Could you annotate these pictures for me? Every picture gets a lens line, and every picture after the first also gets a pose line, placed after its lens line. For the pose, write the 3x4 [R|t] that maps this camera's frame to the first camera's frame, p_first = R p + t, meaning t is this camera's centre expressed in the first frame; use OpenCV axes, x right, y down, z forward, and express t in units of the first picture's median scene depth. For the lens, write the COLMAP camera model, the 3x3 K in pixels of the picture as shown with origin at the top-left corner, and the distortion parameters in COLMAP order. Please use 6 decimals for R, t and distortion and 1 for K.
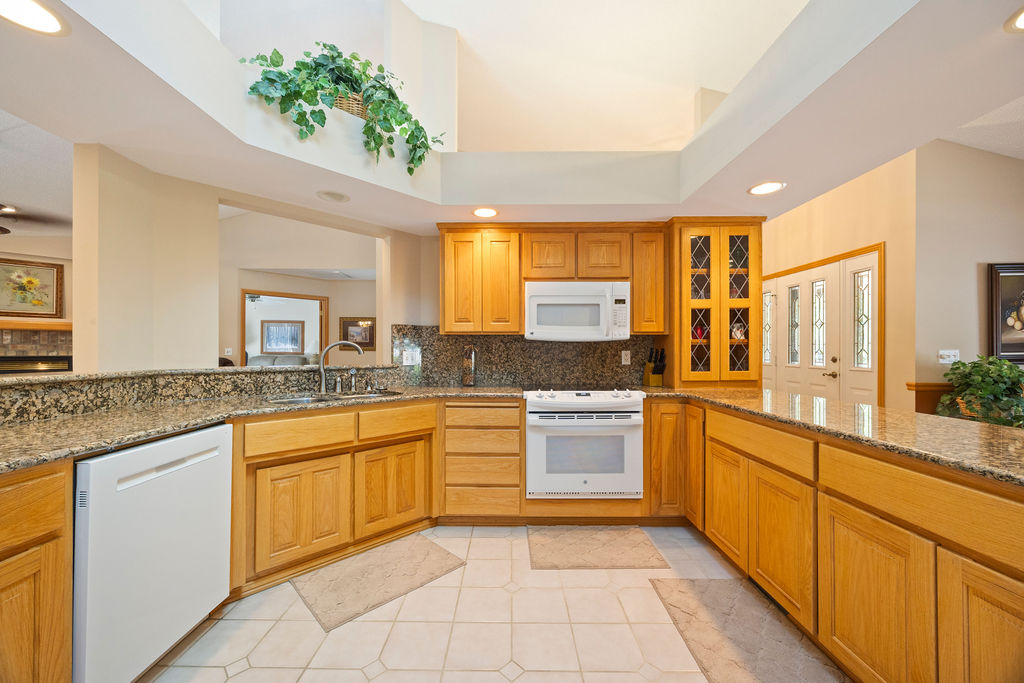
lens RADIAL K [[388.6, 0, 504.3], [0, 388.6, 344.6], [0, 0, 1]] dist [-0.002798, -0.000127]
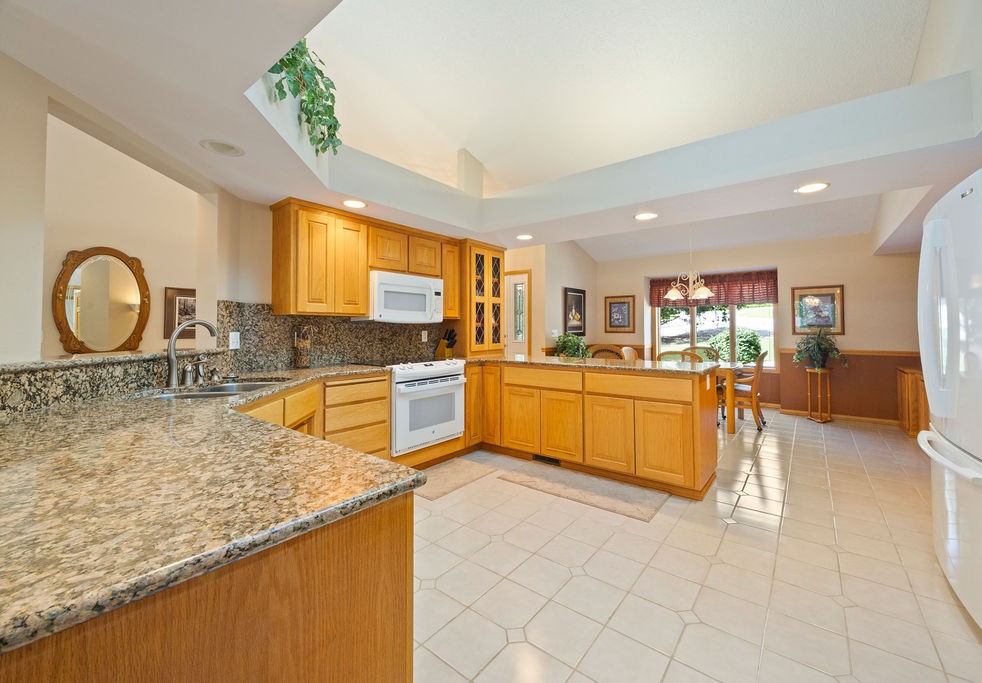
lens RADIAL K [[404.1, 0, 494.8], [0, 404.1, 310.5], [0, 0, 1]] dist [0.001736, 0.000313]
pose [[0.608550, 0.035926, 0.792702, -0.698813], [-0.007436, 0.999189, -0.039575, -0.000576], [-0.793481, 0.018189, 0.608323, 0.006214]]
